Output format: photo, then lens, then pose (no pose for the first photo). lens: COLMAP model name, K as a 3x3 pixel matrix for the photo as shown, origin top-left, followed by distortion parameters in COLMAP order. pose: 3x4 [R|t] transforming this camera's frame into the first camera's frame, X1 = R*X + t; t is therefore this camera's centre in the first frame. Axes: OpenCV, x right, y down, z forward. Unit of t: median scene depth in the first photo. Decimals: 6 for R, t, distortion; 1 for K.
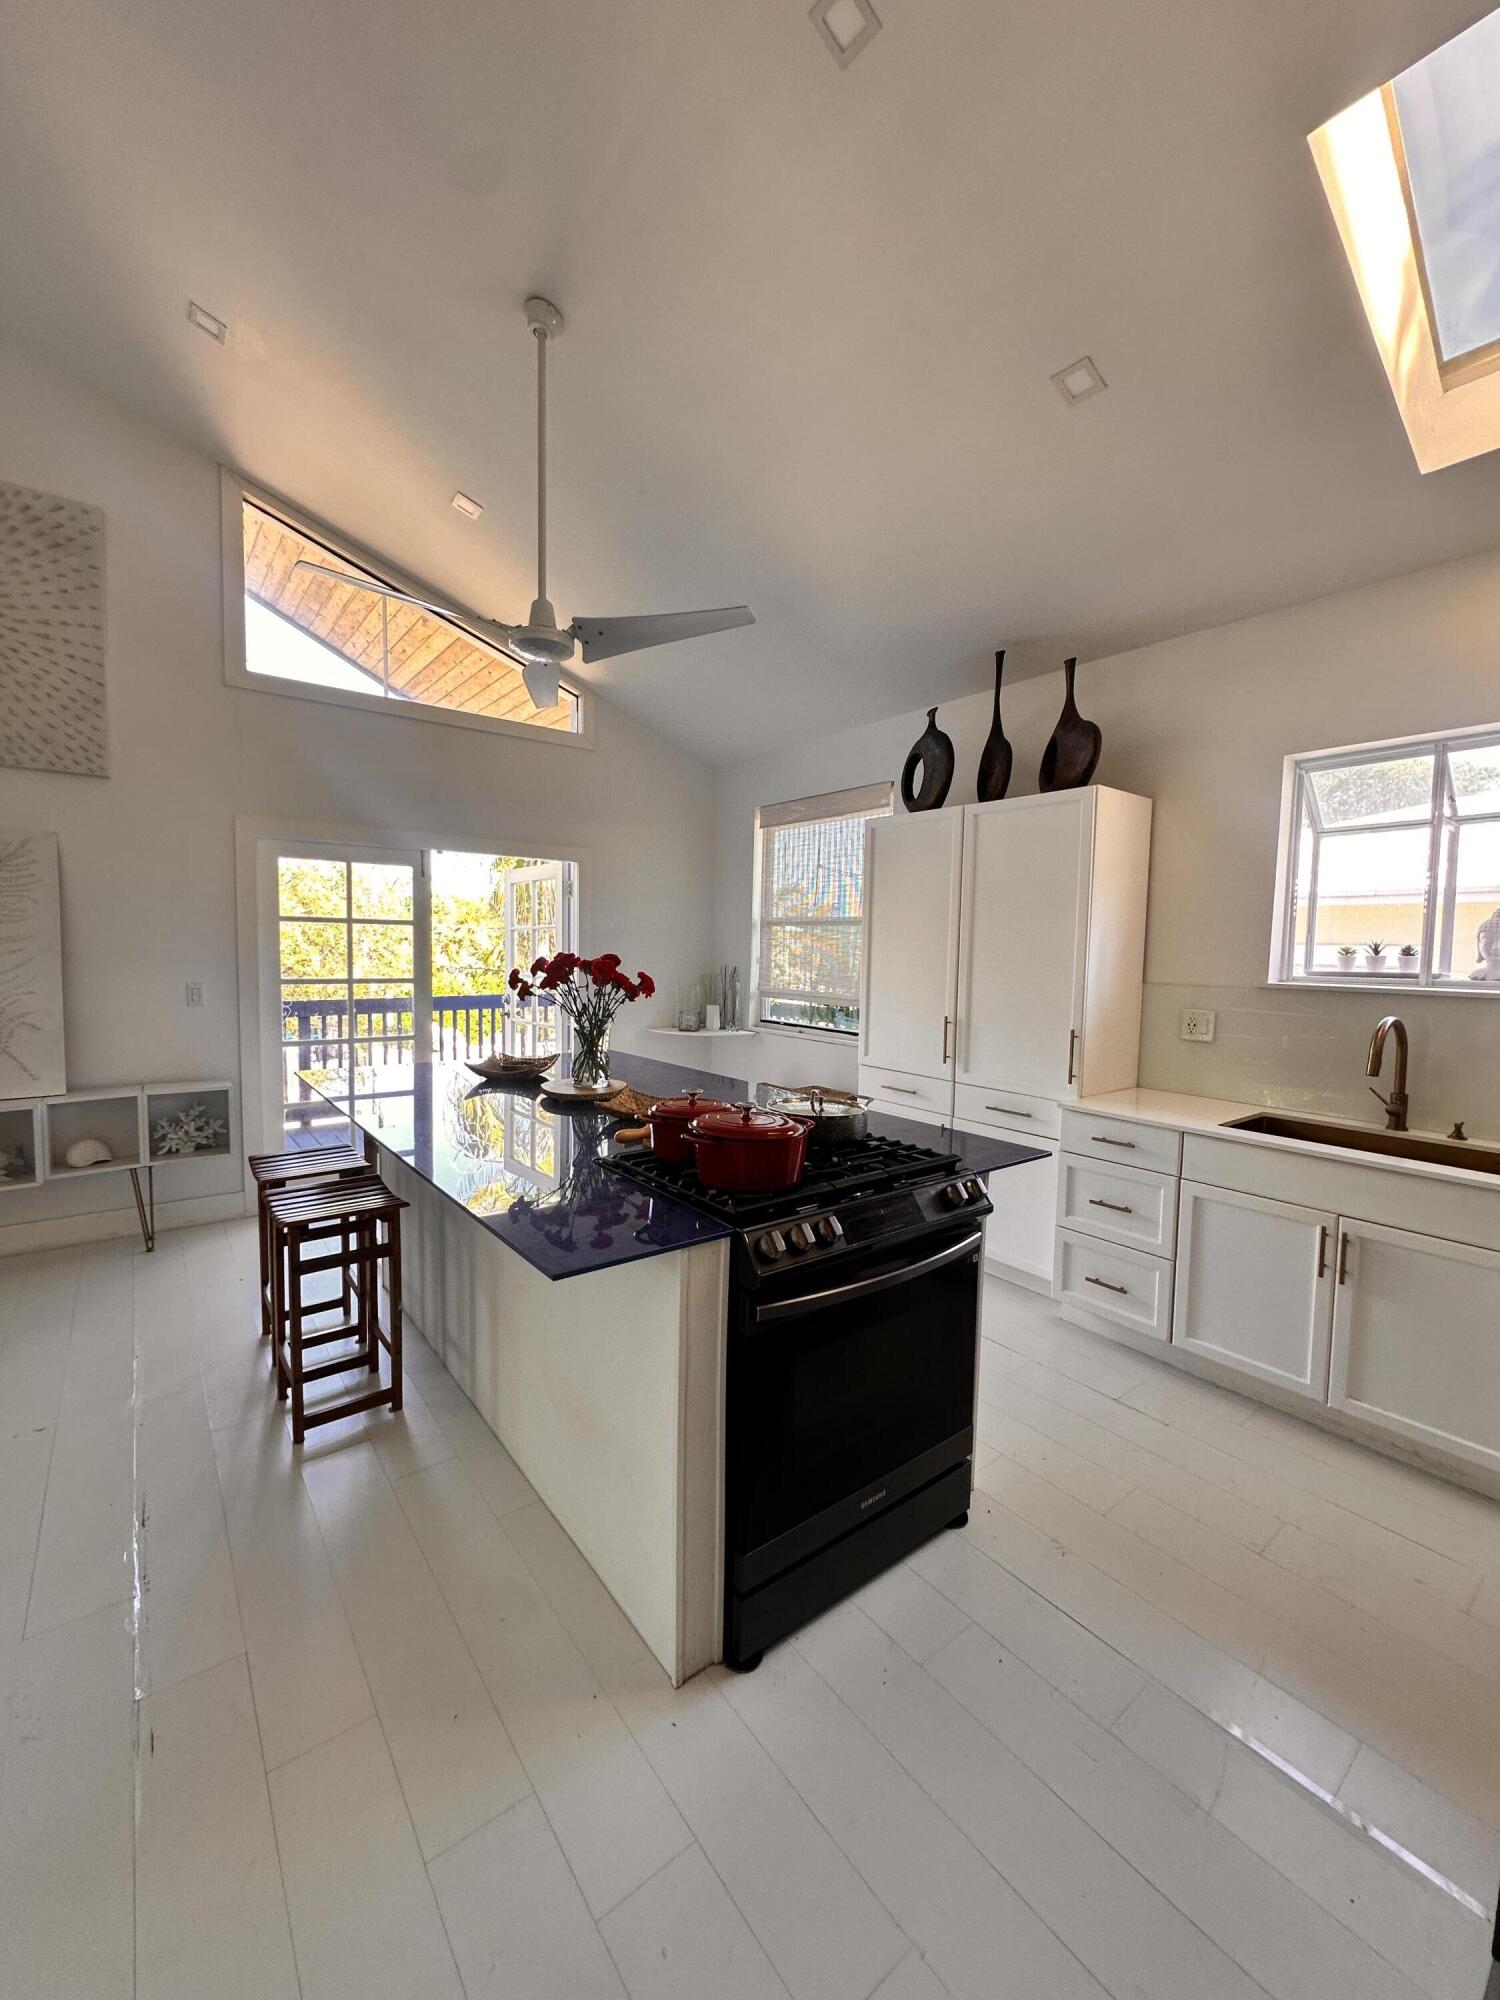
lens RADIAL K [[799.8, 0, 756.2], [0, 799.8, 1002.1], [0, 0, 1]] dist [-0.003634, 0.000120]
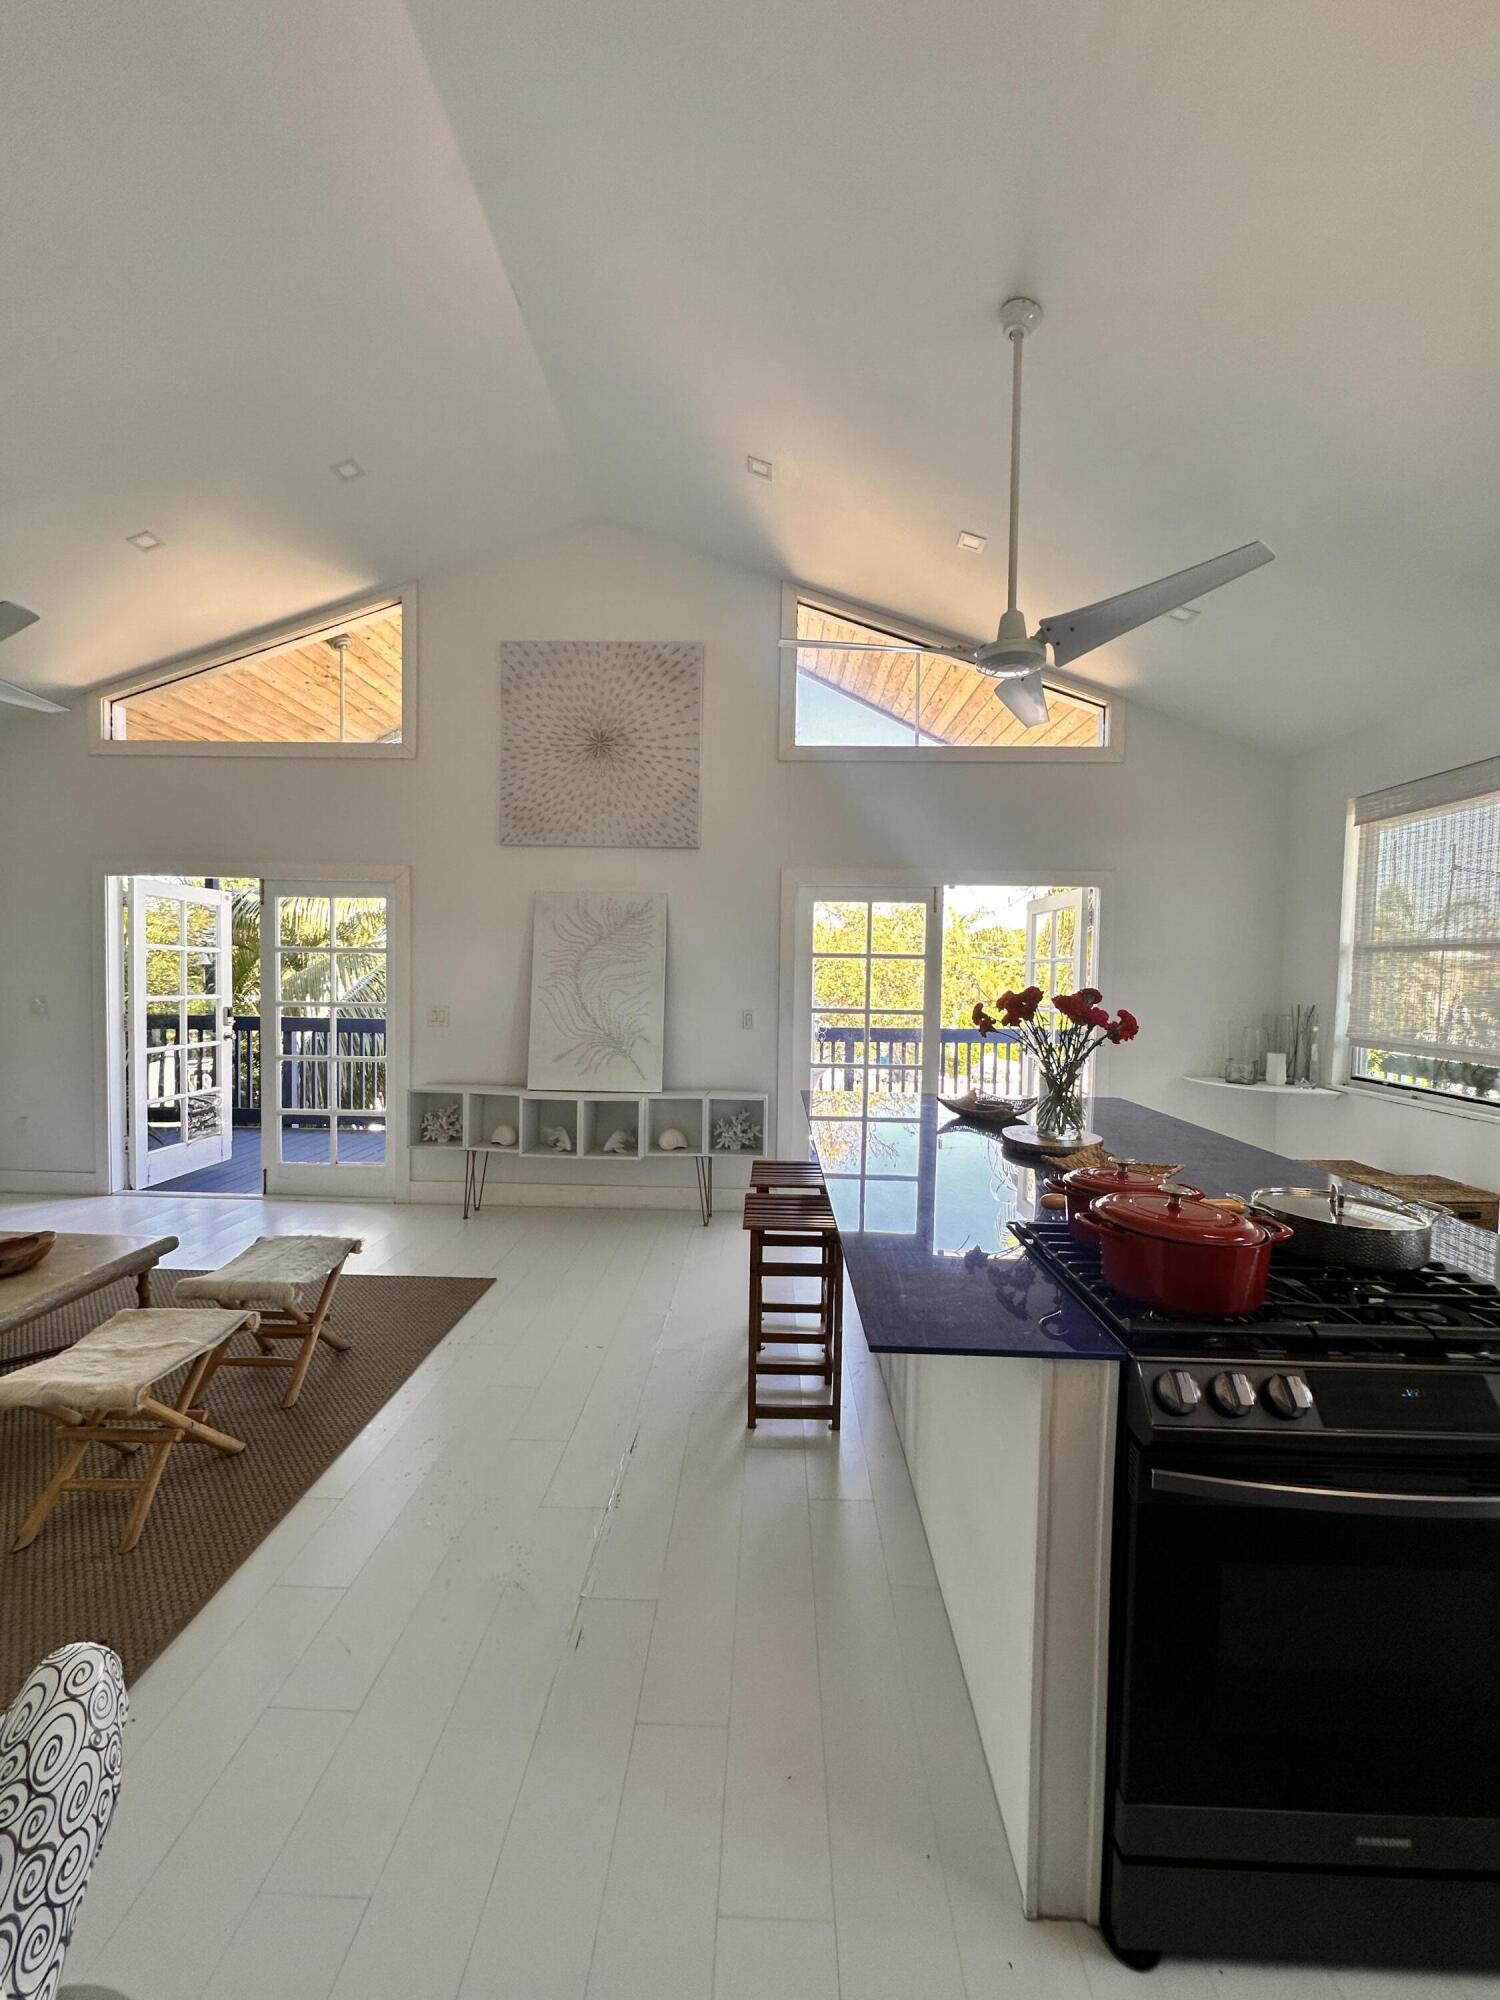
lens RADIAL K [[799.8, 0, 747.5], [0, 799.8, 1001.2], [0, 0, 1]] dist [-0.003634, 0.000120]
pose [[0.766542, 0.017970, -0.641943, 0.080273], [-0.045257, 0.998635, -0.026086, -0.005447], [0.640598, 0.049048, 0.766309, 0.079950]]
